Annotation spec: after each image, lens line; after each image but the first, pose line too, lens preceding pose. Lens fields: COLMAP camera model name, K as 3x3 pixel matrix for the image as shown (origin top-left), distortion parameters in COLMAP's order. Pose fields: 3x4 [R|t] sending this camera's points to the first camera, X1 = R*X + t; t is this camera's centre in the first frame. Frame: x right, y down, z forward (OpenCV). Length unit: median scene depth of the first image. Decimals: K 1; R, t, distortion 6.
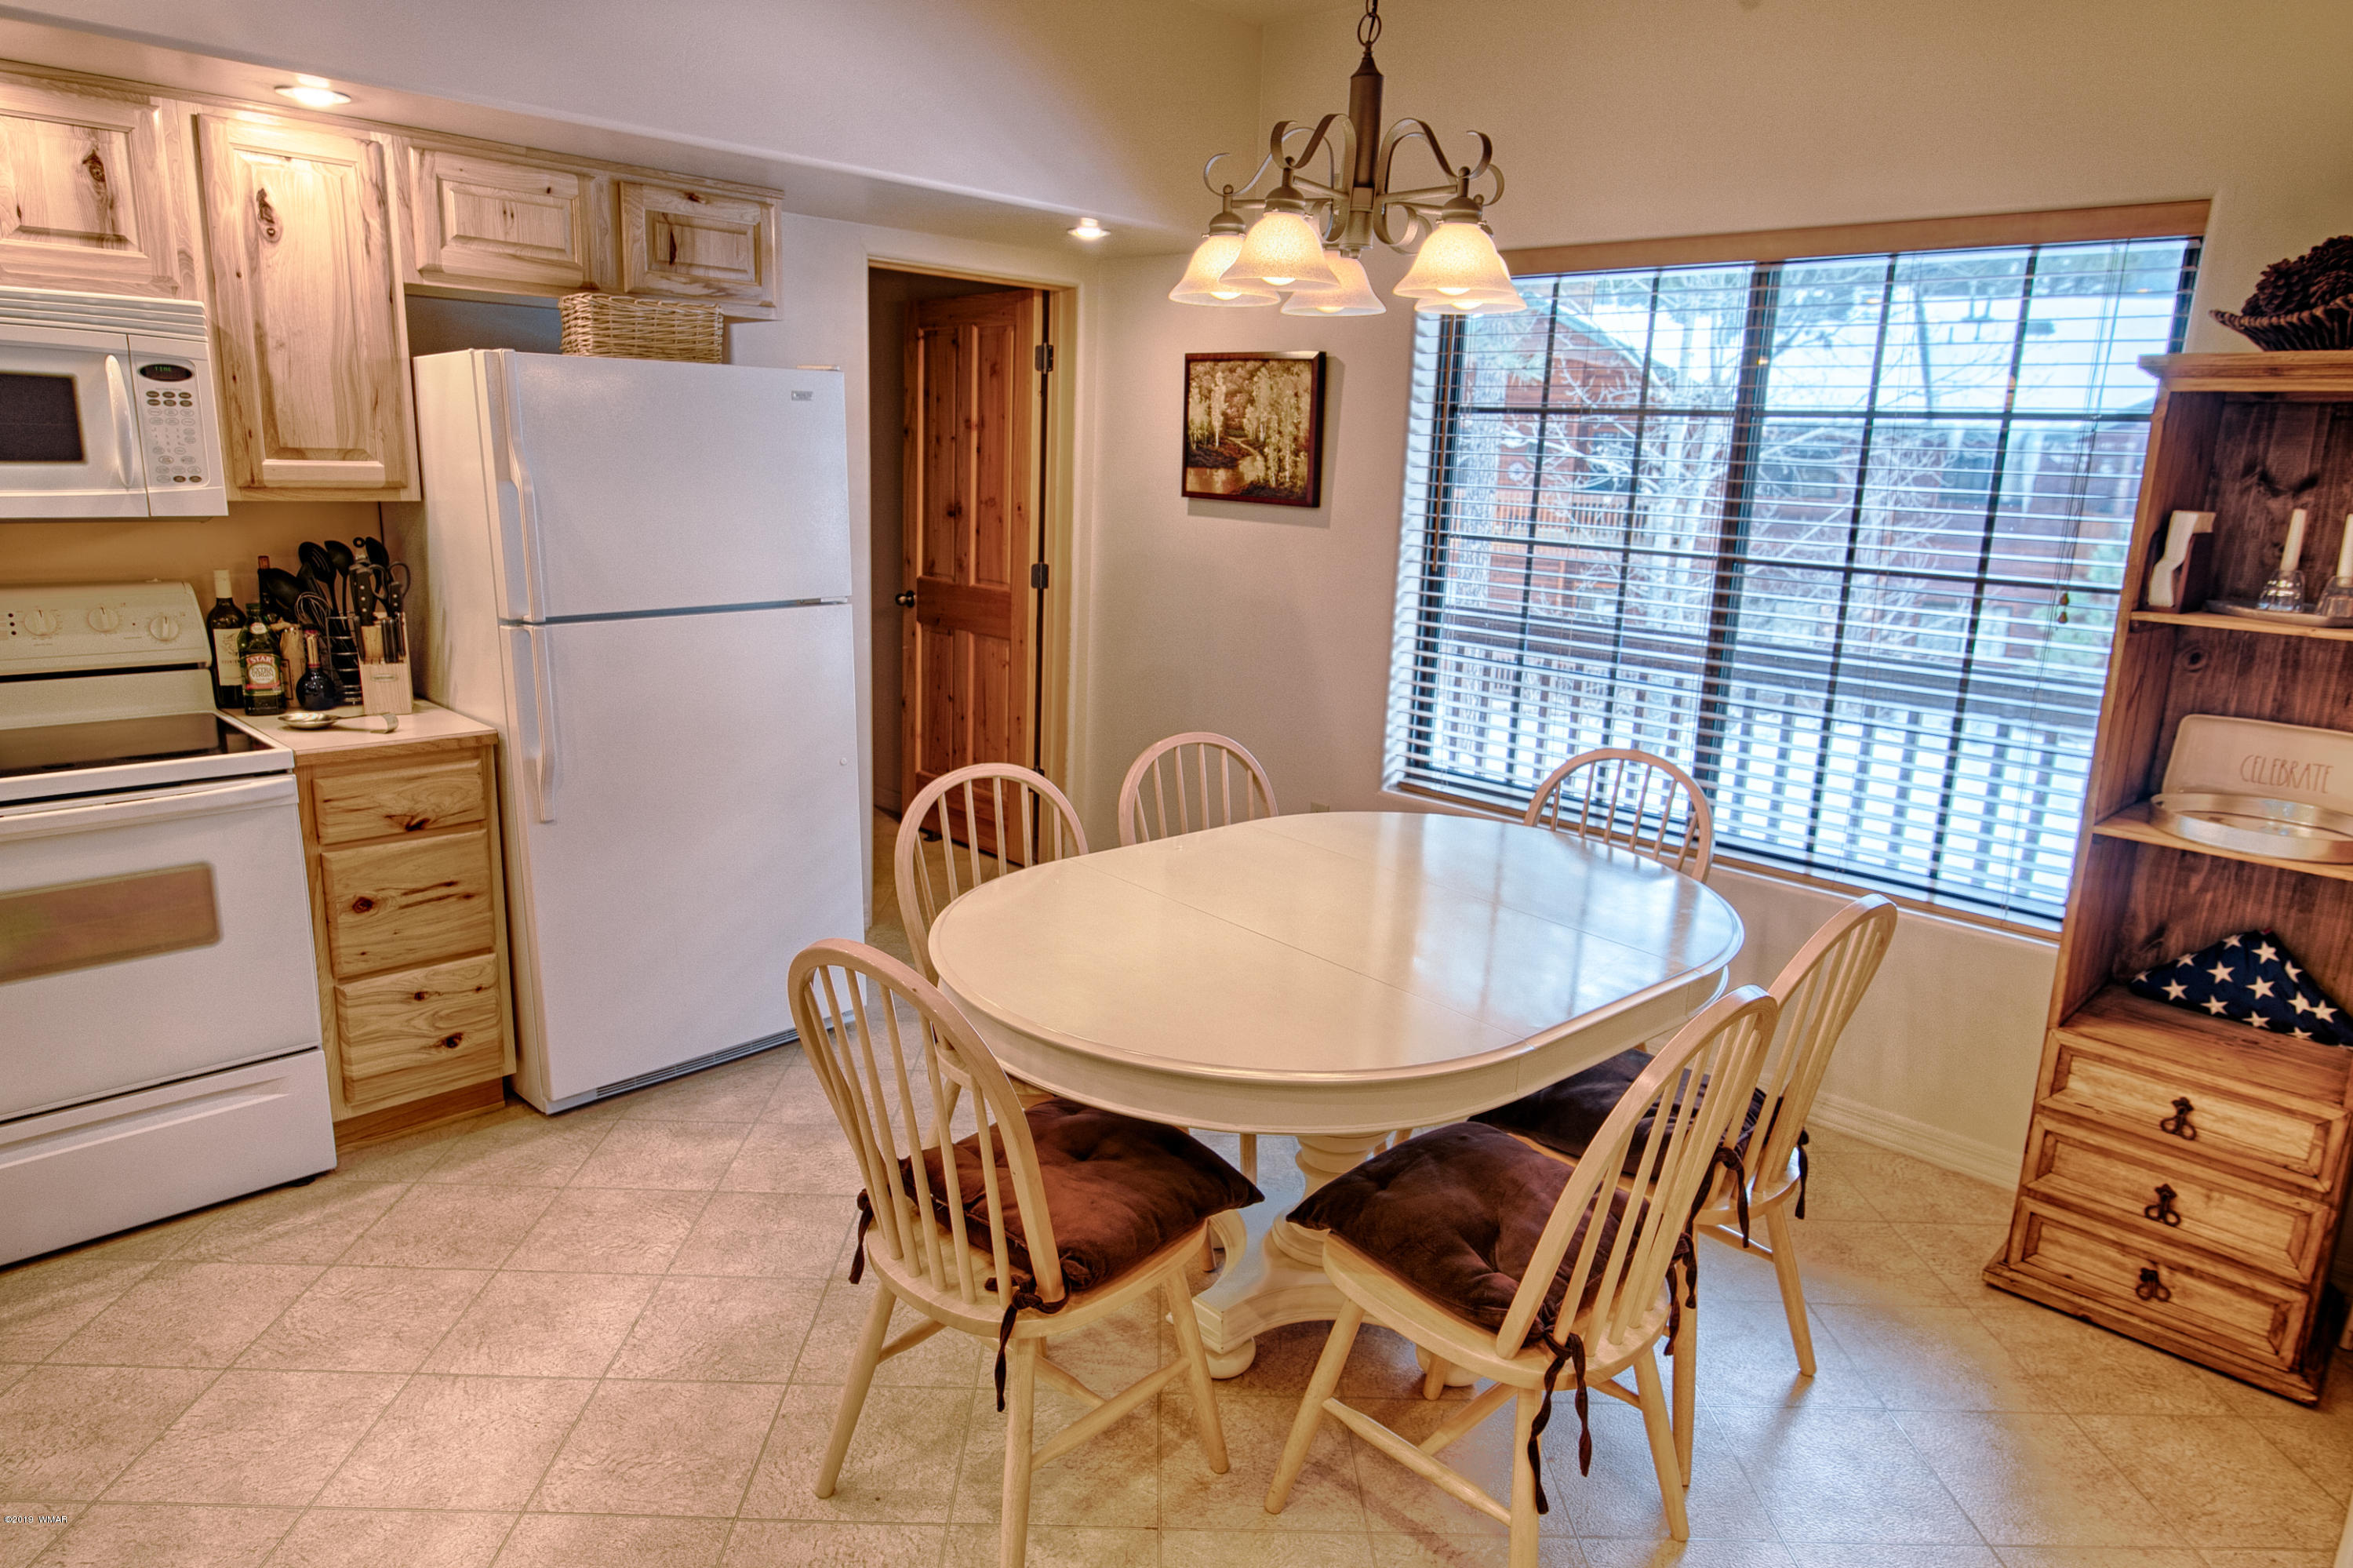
lens RADIAL K [[1437.7, 0, 1176.7], [0, 1437.7, 787.4], [0, 0, 1]] dist [-0.000359, -0.001233]
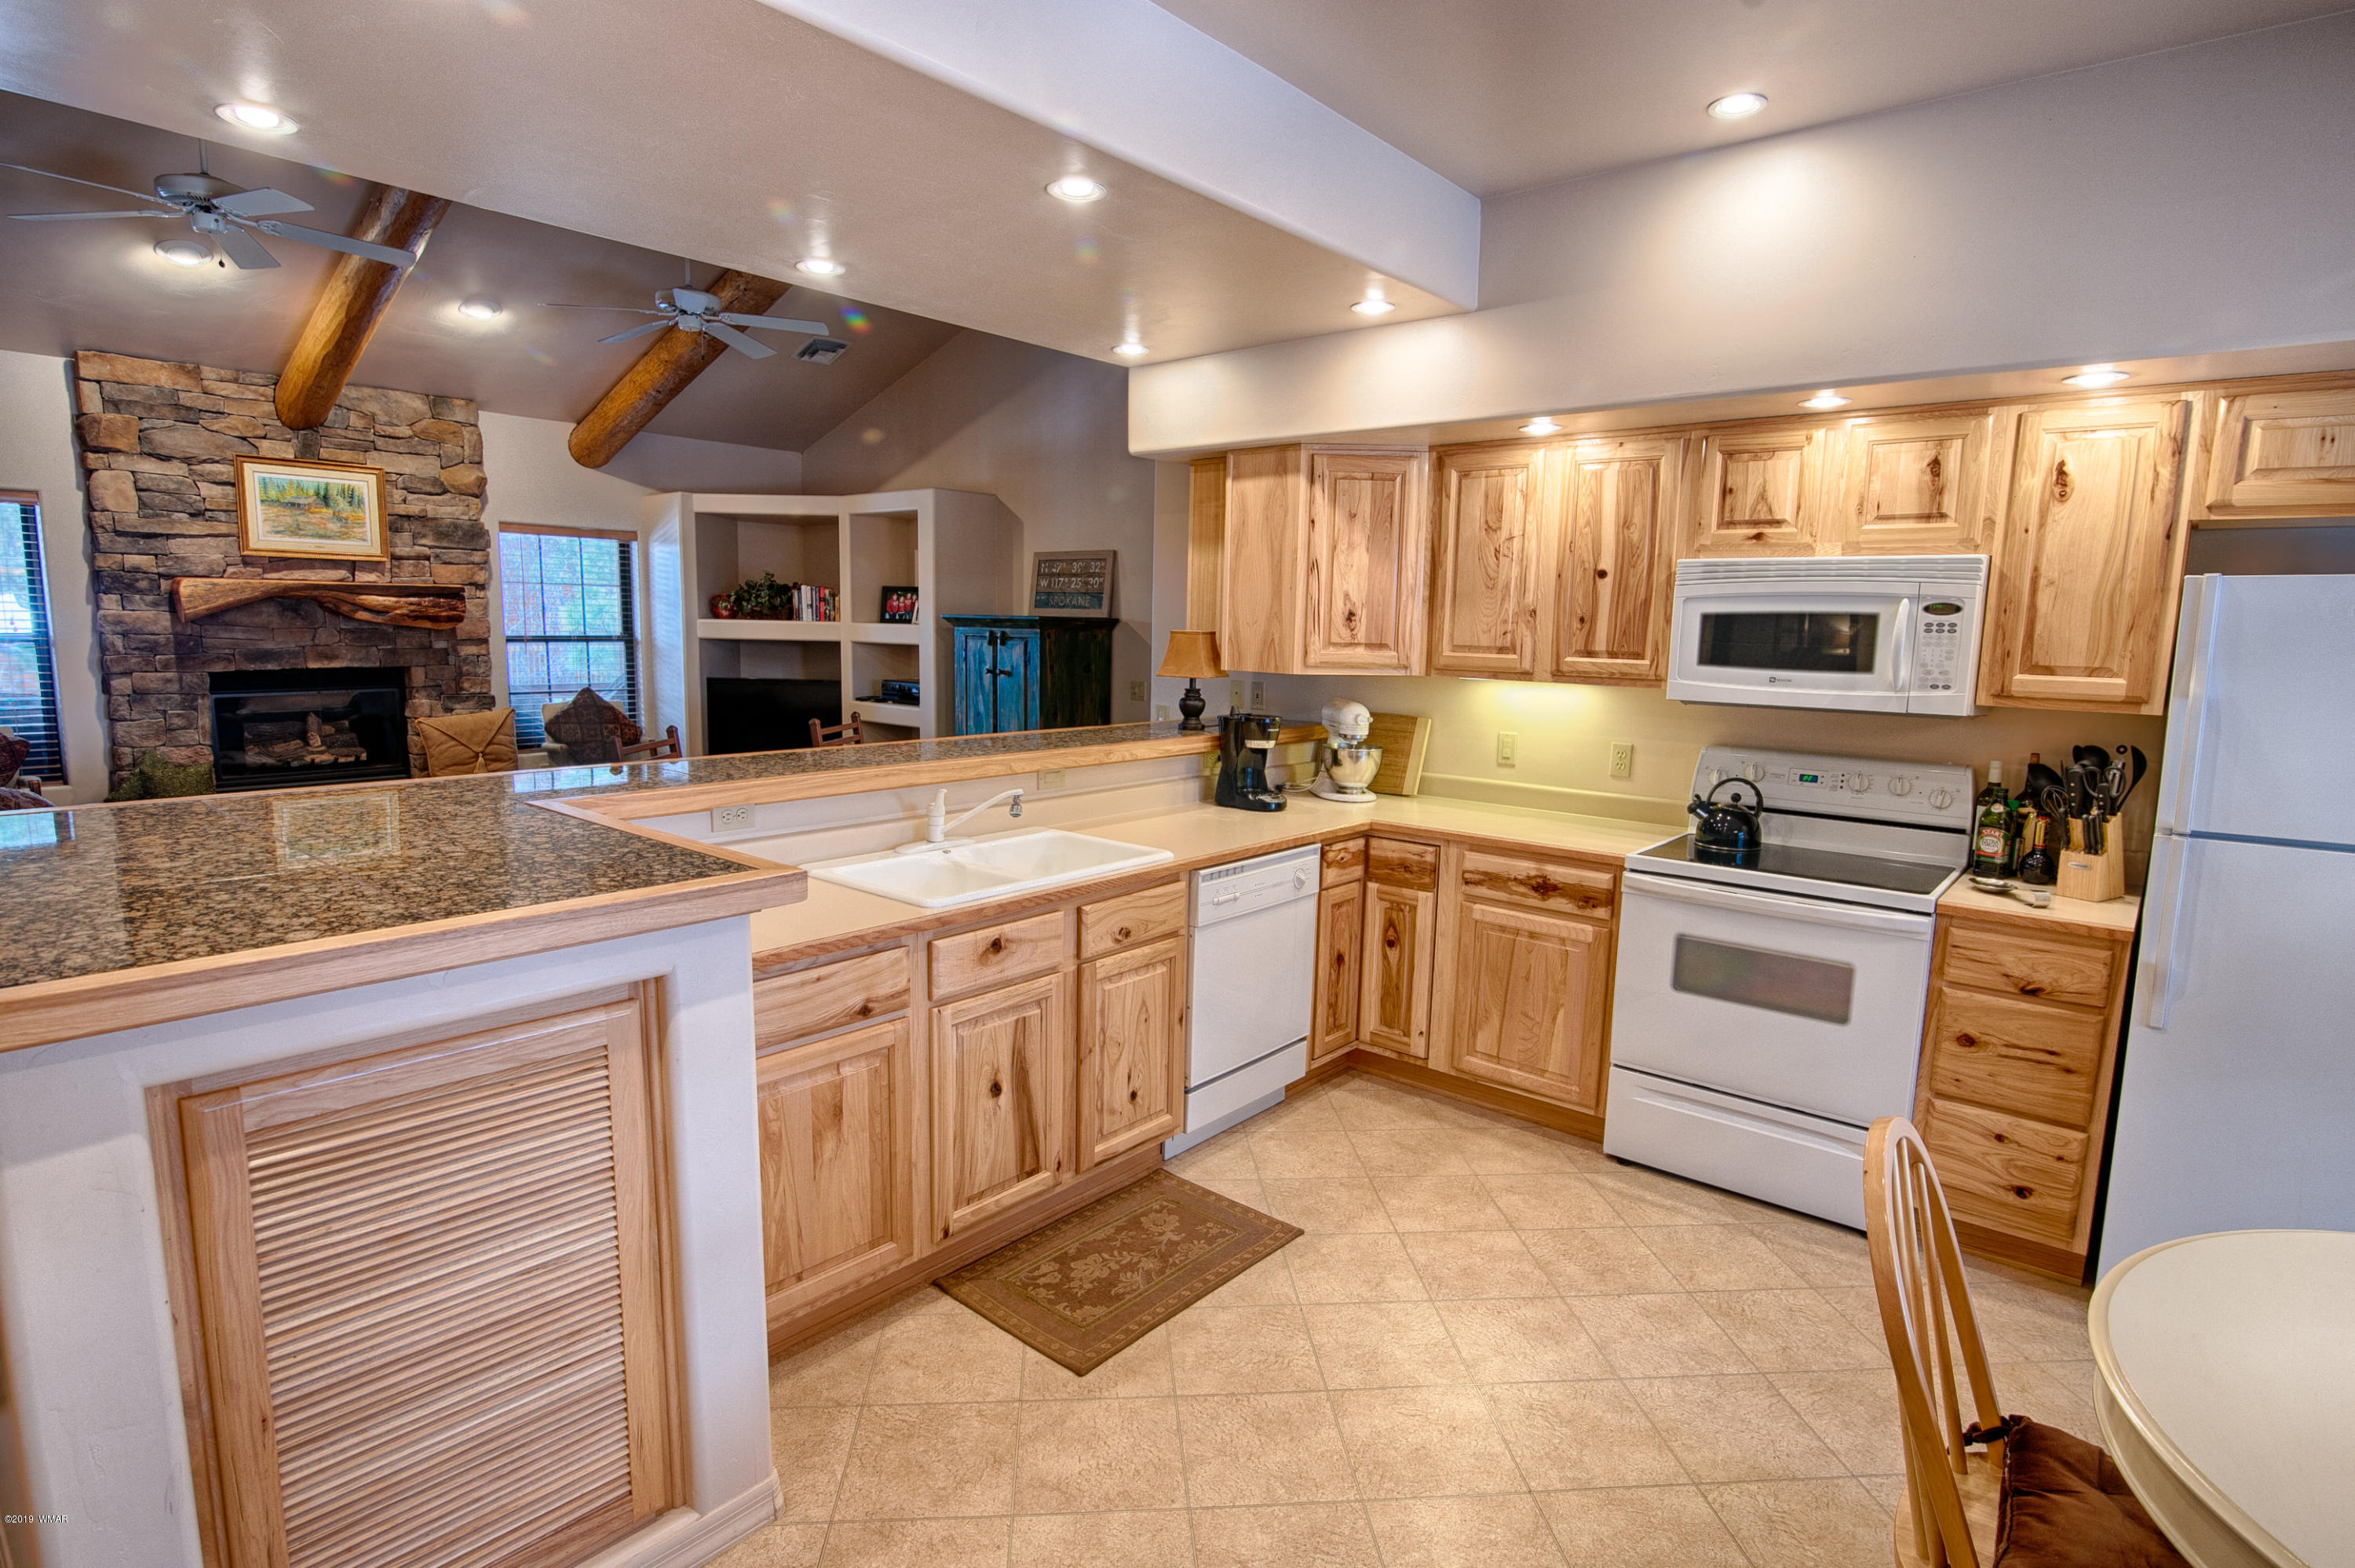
lens RADIAL K [[1210.3, 0, 1169.4], [0, 1210.3, 785.8], [0, 0, 1]] dist [-0.004678, -0.000550]
pose [[0.067987, 0.105022, -0.992143, 0.349901], [-0.245029, 0.965744, 0.085437, -0.044790], [0.967129, 0.237295, 0.091391, 0.218139]]
